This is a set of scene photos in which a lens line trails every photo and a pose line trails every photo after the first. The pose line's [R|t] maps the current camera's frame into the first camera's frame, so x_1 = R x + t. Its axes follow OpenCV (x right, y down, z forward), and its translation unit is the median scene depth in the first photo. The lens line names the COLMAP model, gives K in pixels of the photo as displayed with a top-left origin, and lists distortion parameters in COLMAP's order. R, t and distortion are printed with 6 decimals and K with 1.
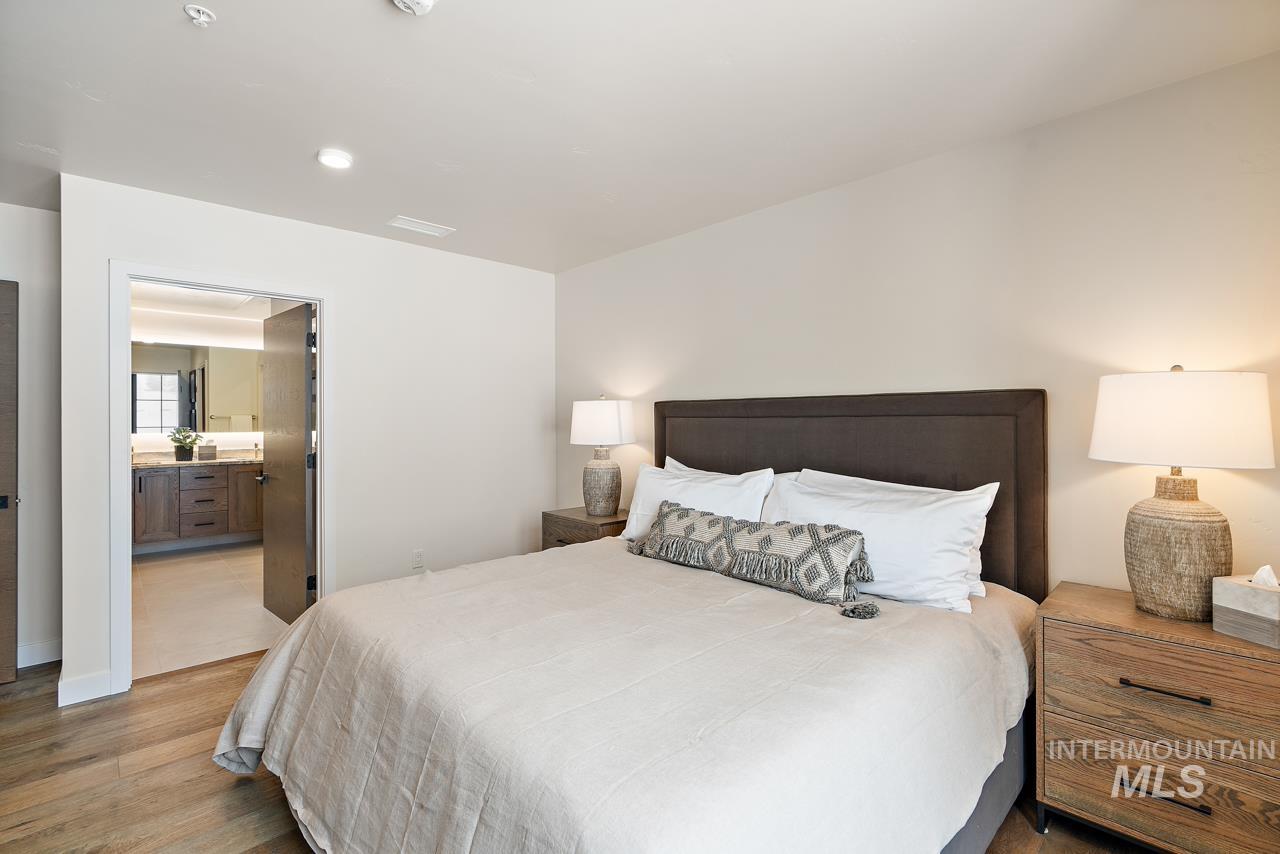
lens RADIAL K [[582.8, 0, 641.5], [0, 582.8, 421.7], [0, 0, 1]] dist [-0.001307, -0.000046]
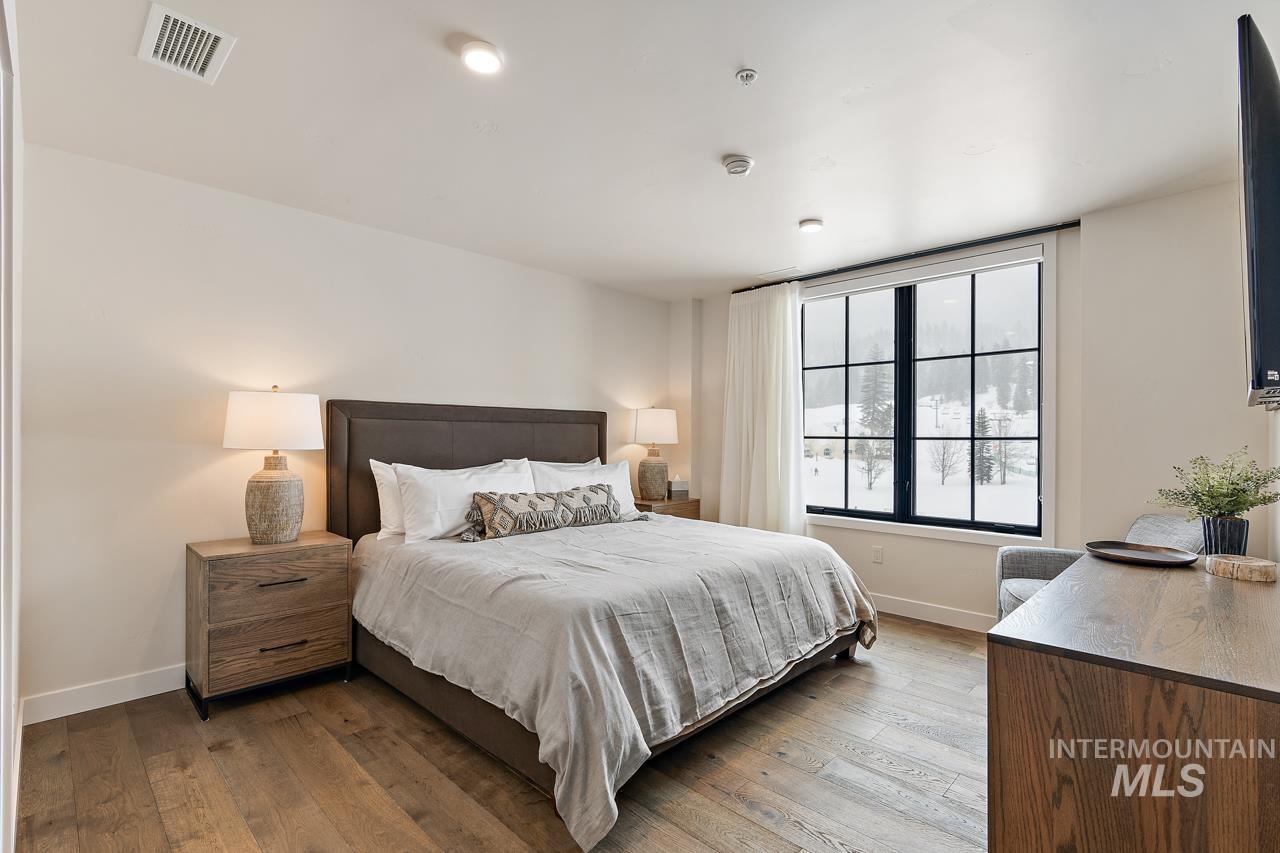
lens RADIAL K [[594.8, 0, 639.1], [0, 594.8, 433.4], [0, 0, 1]] dist [-0.001694, -0.000024]
pose [[-0.031521, 0.004689, 0.999492, -1.231347], [0.001526, 0.999988, -0.004643, 0.026733], [-0.999502, 0.001379, -0.031528, 0.775476]]
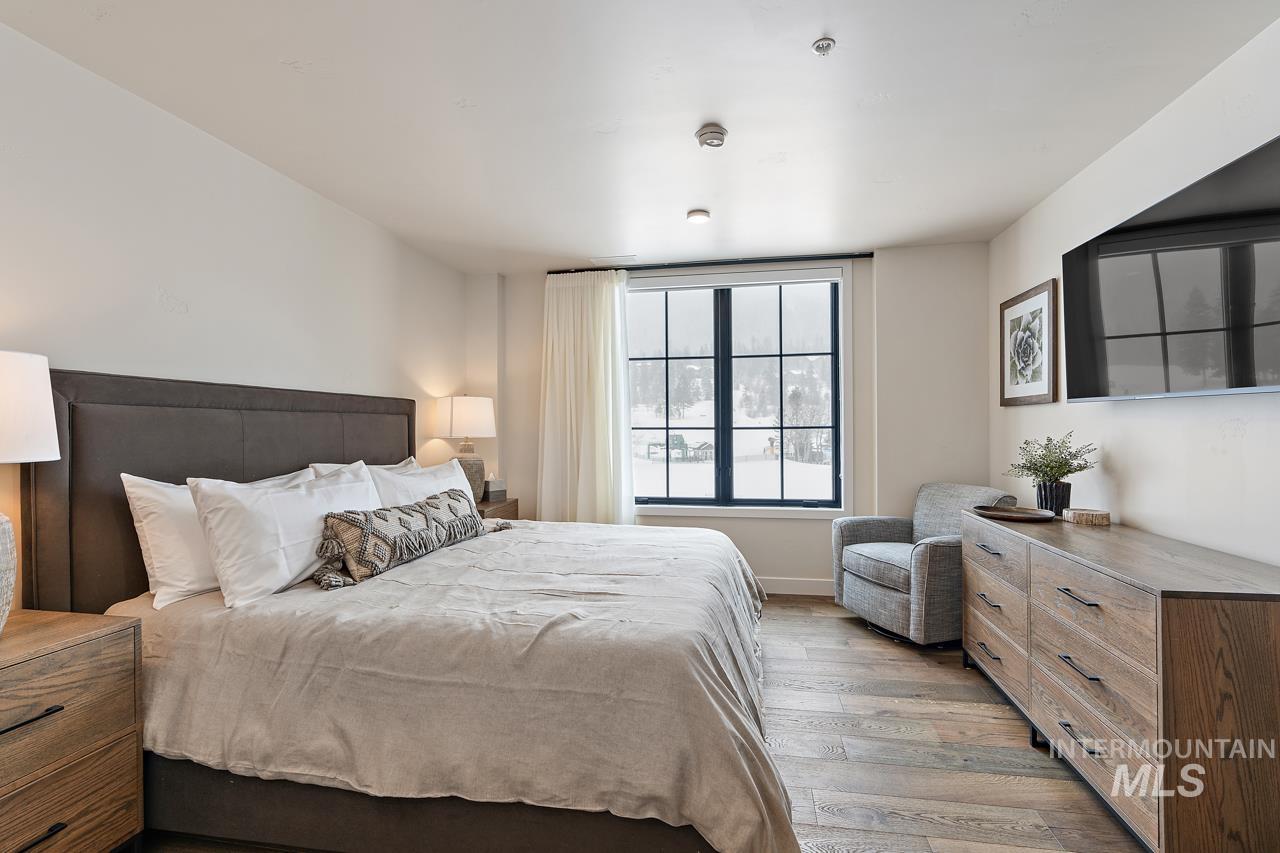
lens RADIAL K [[593.0, 0, 641.8], [0, 593.0, 425.8], [0, 0, 1]] dist [-0.000271, 0.000322]
pose [[-0.588881, 0.005750, 0.808199, -0.922173], [0.010828, 0.999941, 0.000776, 0.022261], [-0.808147, 0.009208, -0.588908, 1.221531]]
